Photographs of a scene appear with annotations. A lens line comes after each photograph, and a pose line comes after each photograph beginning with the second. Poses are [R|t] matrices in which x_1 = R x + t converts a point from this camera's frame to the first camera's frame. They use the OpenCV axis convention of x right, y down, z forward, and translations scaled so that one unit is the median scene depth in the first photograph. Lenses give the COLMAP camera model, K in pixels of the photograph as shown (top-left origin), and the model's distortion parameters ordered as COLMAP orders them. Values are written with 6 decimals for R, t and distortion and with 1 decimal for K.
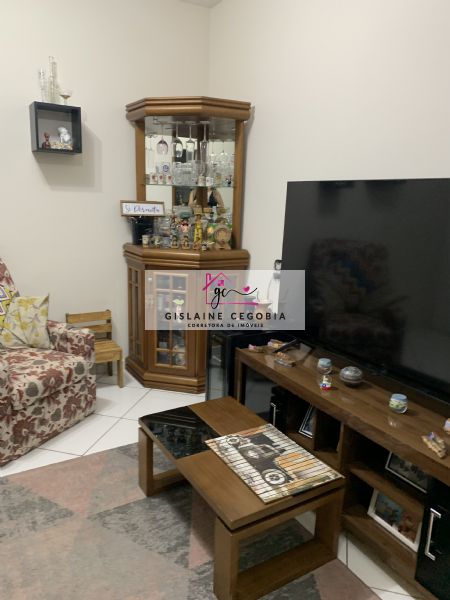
lens RADIAL K [[459.9, 0, 224.5], [0, 459.9, 305.2], [0, 0, 1]] dist [0.031718, -0.037459]
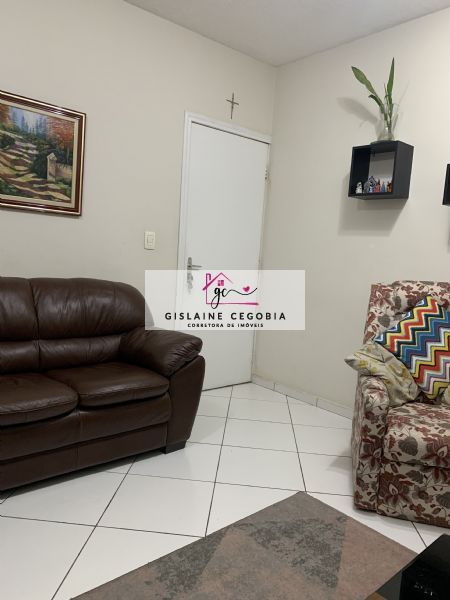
lens RADIAL K [[459.9, 0, 215.1], [0, 459.9, 294.0], [0, 0, 1]] dist [0.031718, -0.037459]
pose [[0.173683, 0.074165, -0.982005, 0.286056], [-0.276315, 0.960775, 0.023691, -0.005245], [0.945243, 0.267228, 0.187363, 0.365731]]
